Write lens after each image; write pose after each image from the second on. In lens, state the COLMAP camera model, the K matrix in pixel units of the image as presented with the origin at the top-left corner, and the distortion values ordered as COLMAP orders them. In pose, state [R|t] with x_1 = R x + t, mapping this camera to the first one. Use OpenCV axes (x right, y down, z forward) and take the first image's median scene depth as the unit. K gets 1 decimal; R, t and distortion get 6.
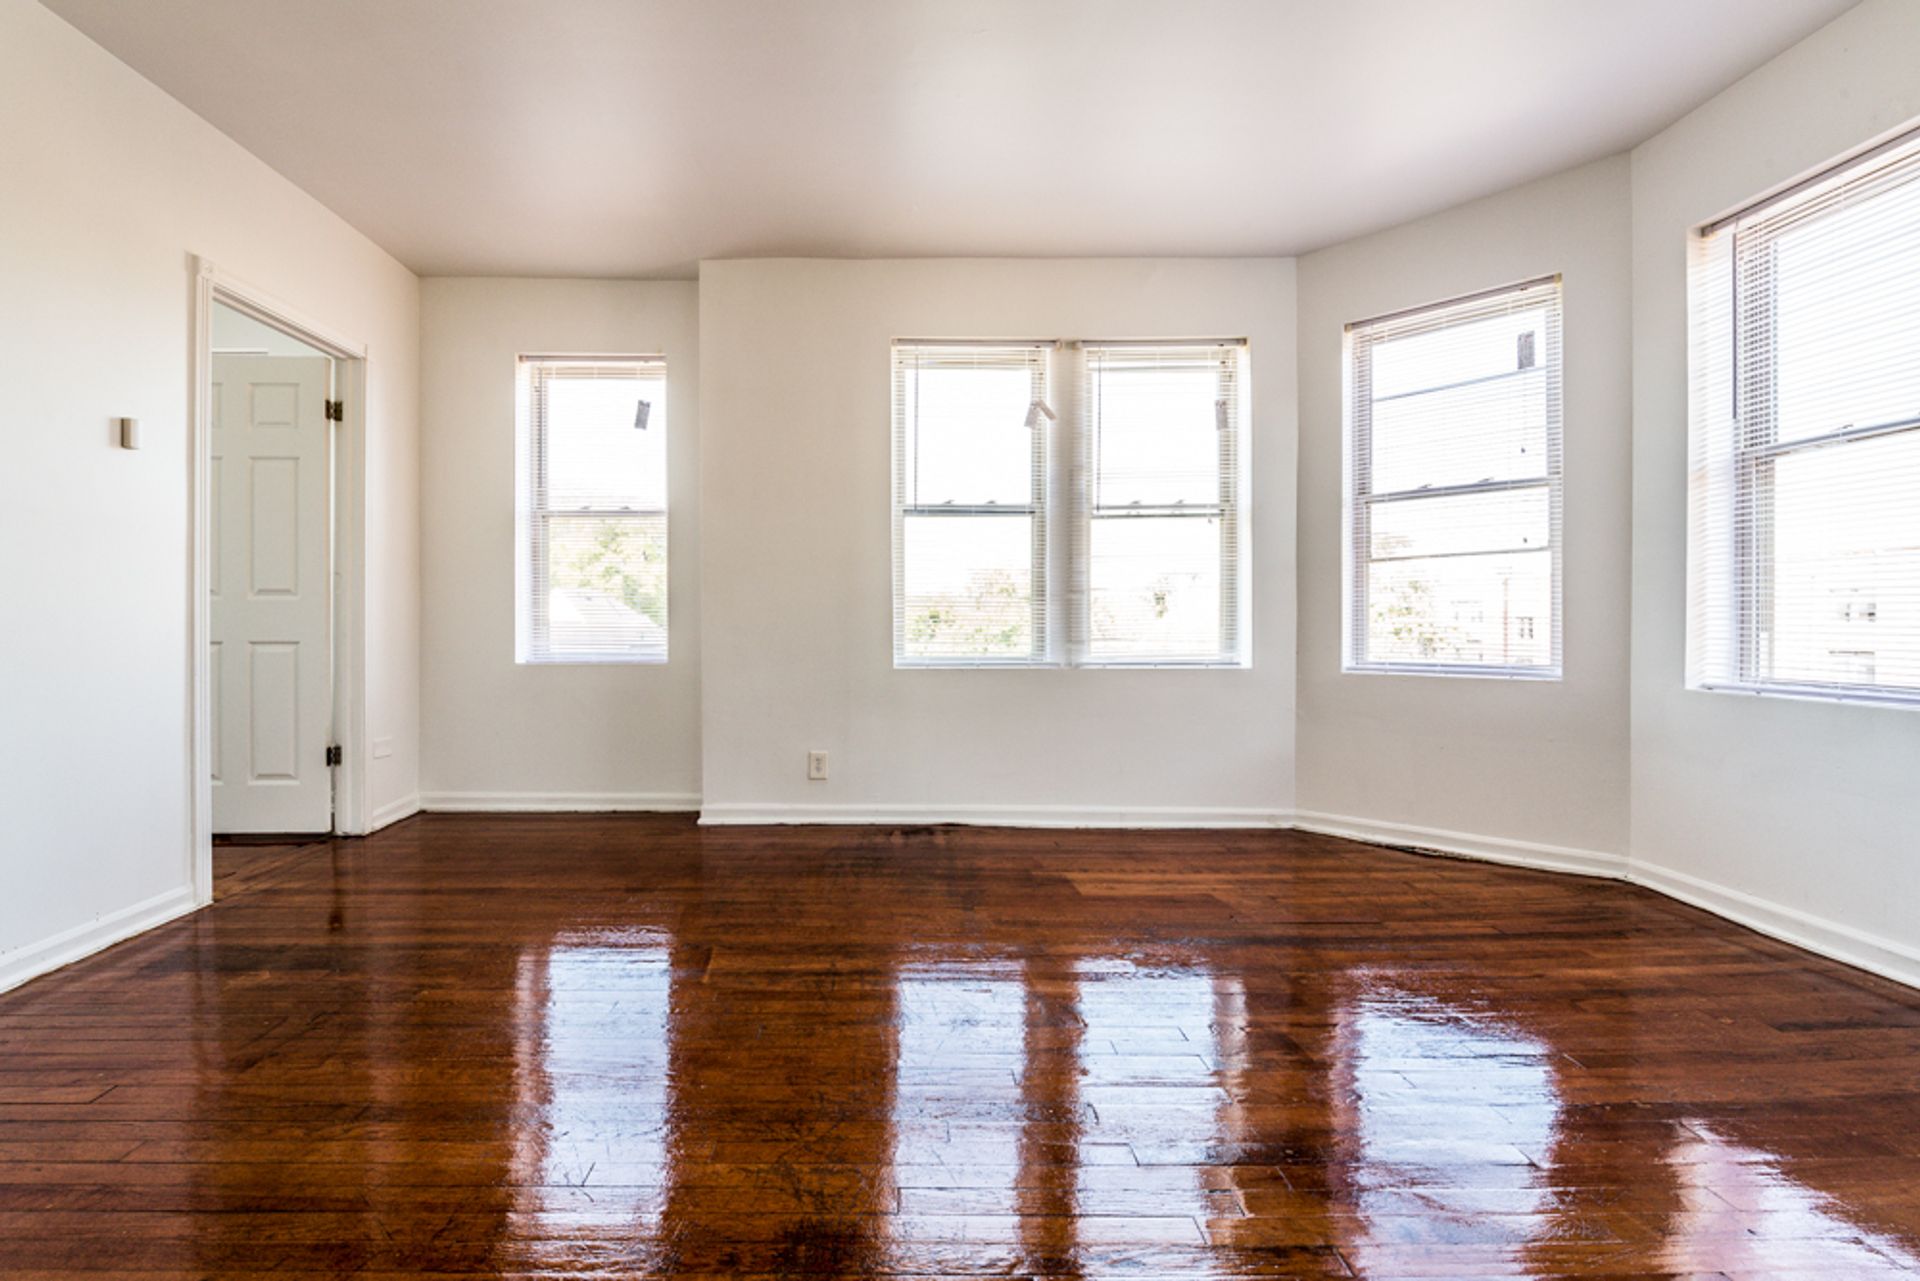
lens RADIAL K [[773.3, 0, 900.2], [0, 773.3, 627.1], [0, 0, 1]] dist [-0.002229, -0.000233]
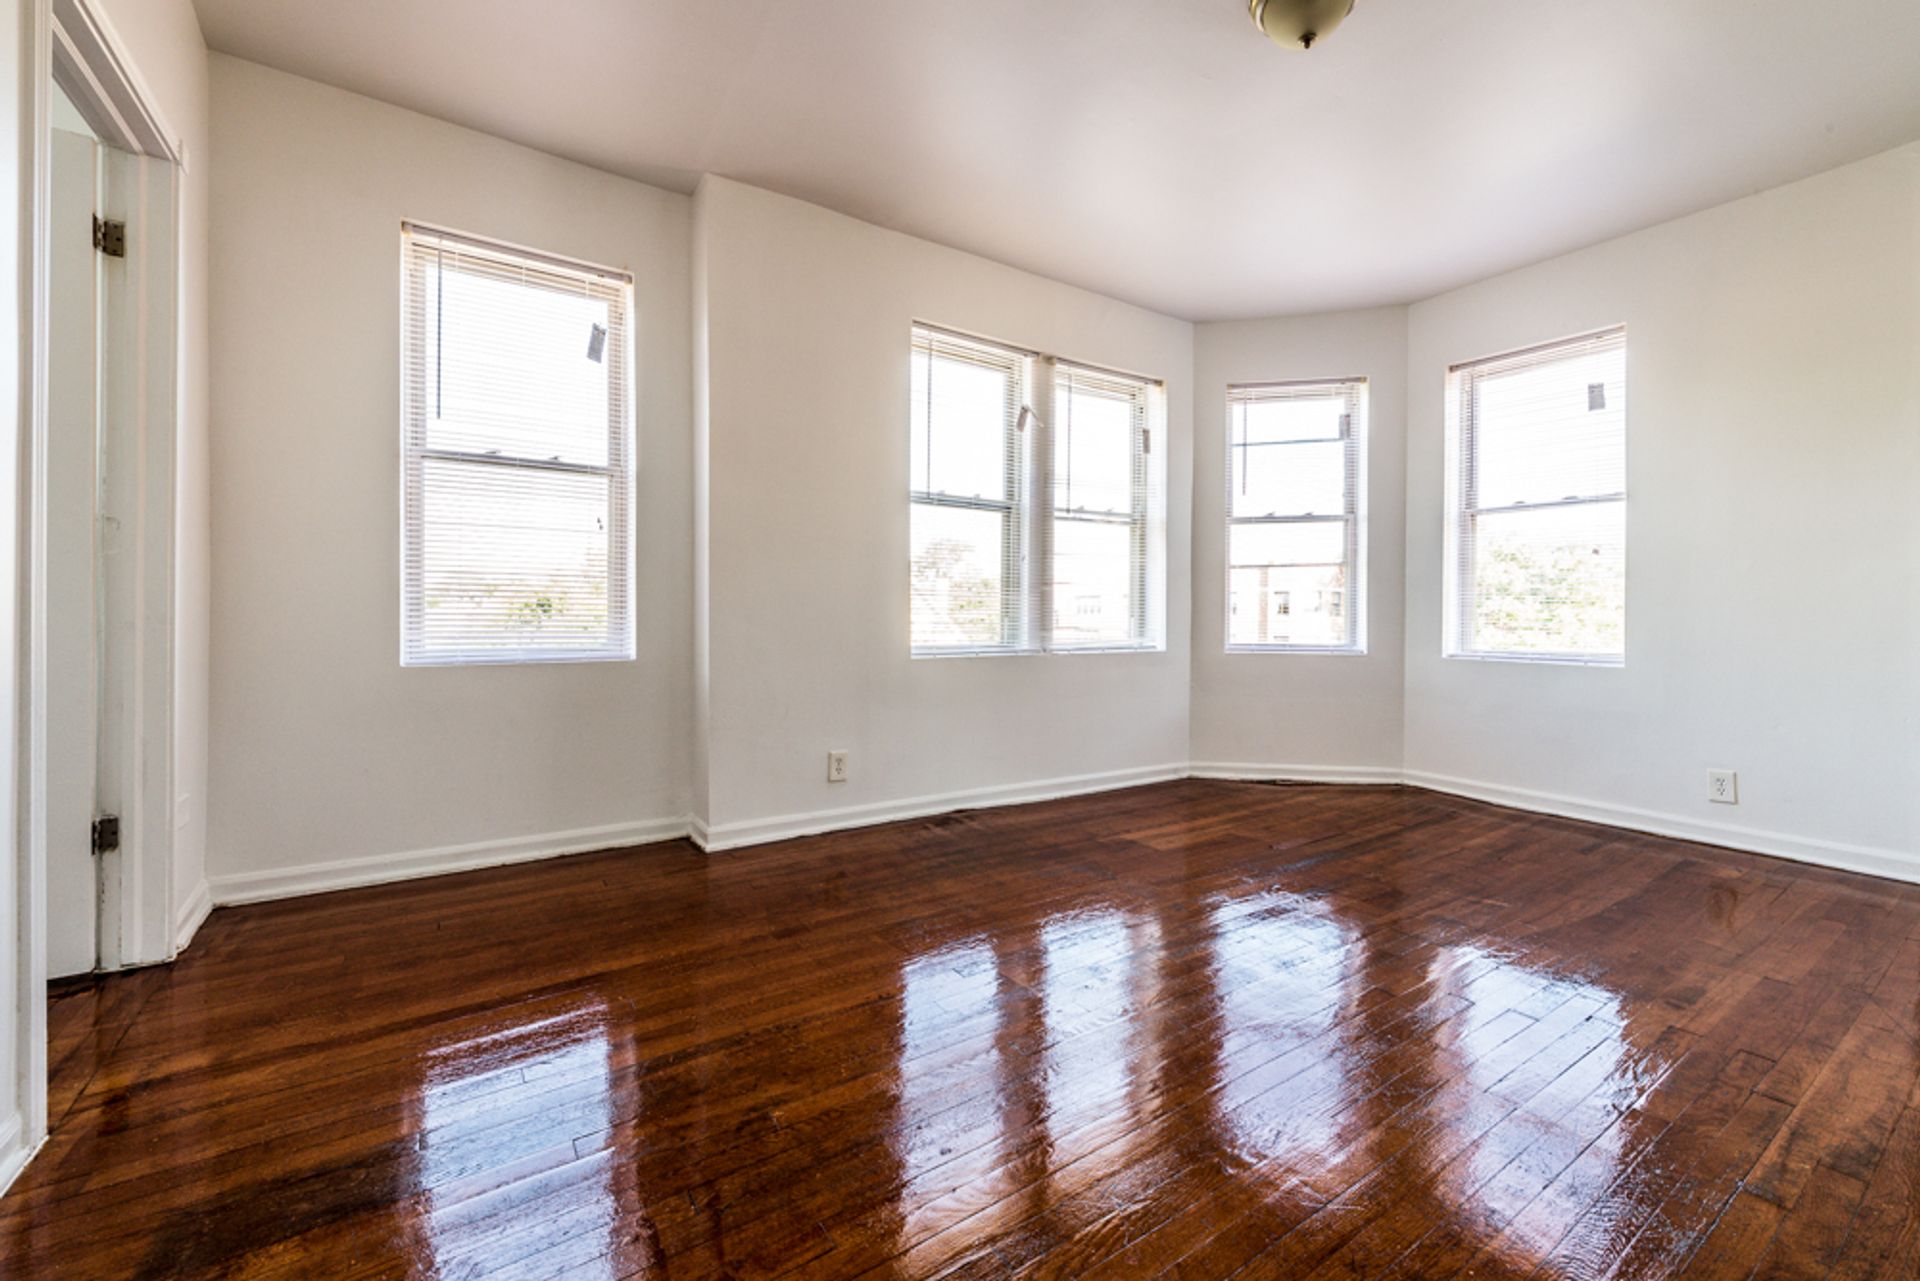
lens RADIAL K [[756.9, 0, 953.3], [0, 756.9, 618.2], [0, 0, 1]] dist [0.006235, -0.000573]
pose [[0.841075, 0.002163, 0.540914, -0.481203], [-0.003230, 0.999994, 0.001023, 0.001697], [-0.540909, -0.002608, 0.841077, 0.170627]]
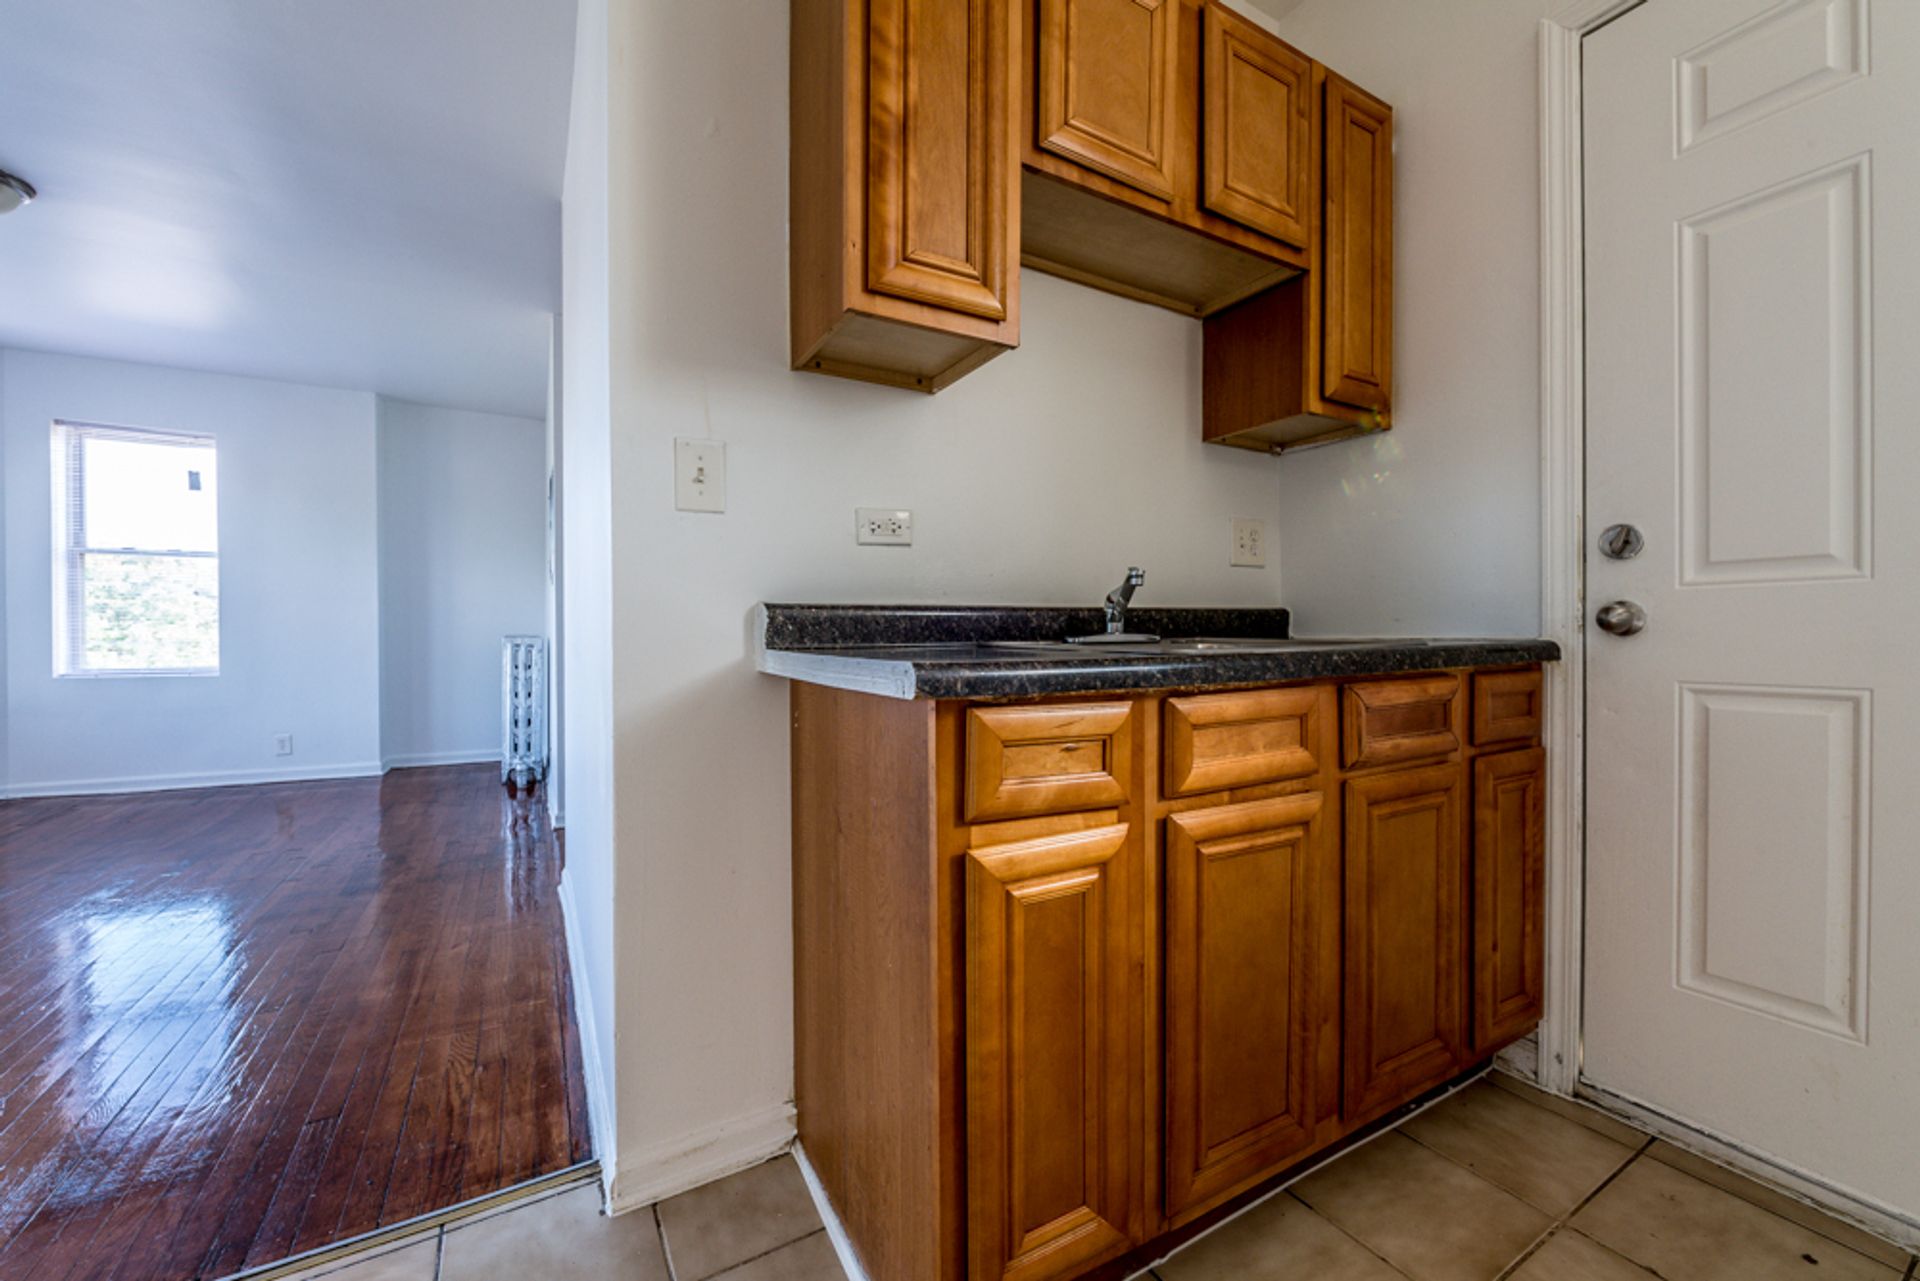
lens RADIAL K [[748.0, 0, 960.5], [0, 748.0, 643.0], [0, 0, 1]] dist [-0.006767, -0.000441]
pose [[-0.494740, -0.008246, 0.869002, -1.079160], [0.004004, 0.999923, 0.011768, -0.007363], [-0.869032, 0.009302, -0.494668, 0.019067]]
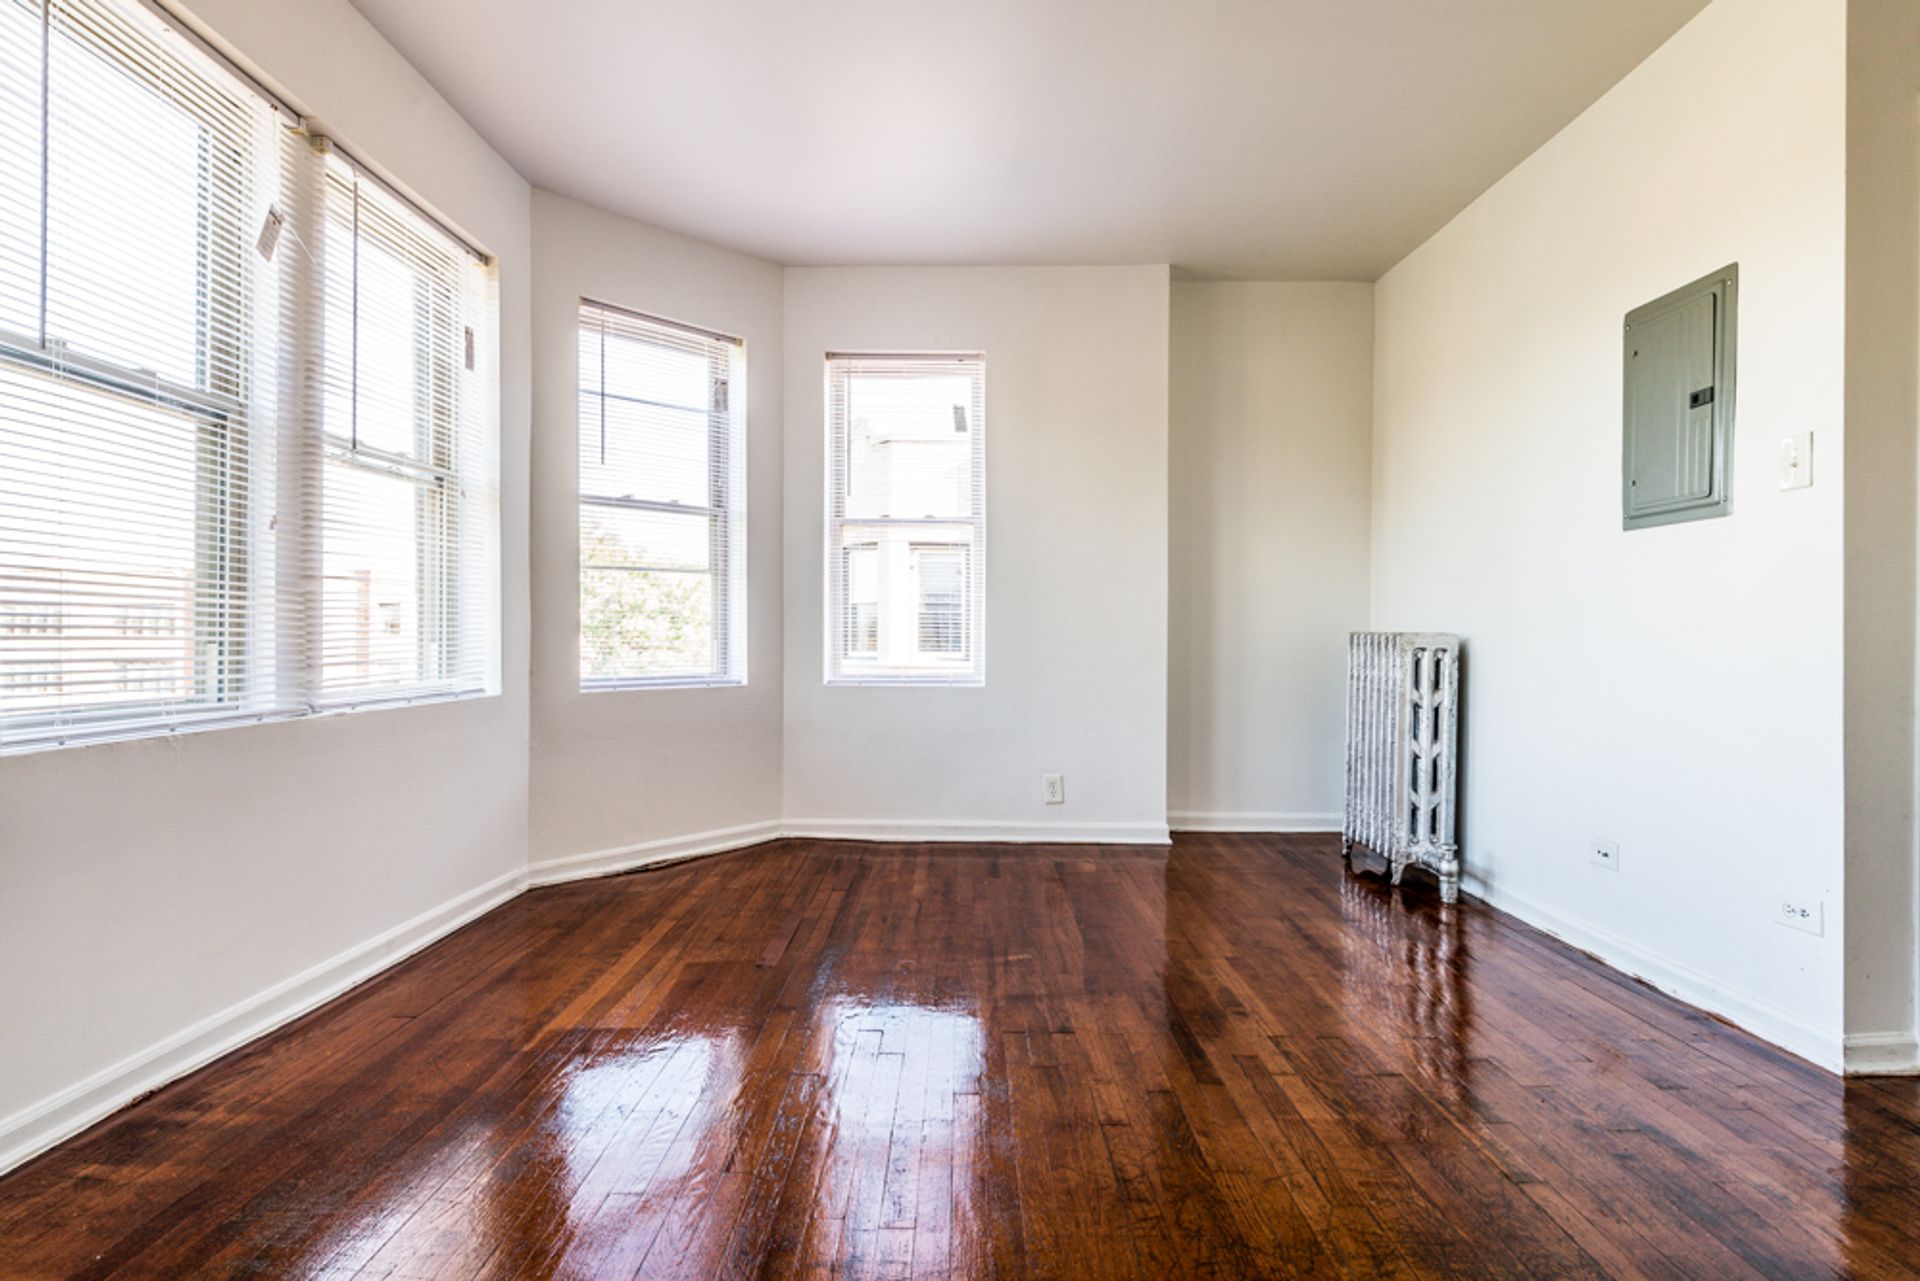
lens RADIAL K [[912.0, 0, 941.4], [0, 912.0, 642.0], [0, 0, 1]] dist [0.002216, -0.000124]
pose [[0.027330, -0.005036, 0.999614, -0.436006], [0.002064, 0.999985, 0.004981, -0.002127], [-0.999624, 0.001927, 0.027340, 0.539781]]
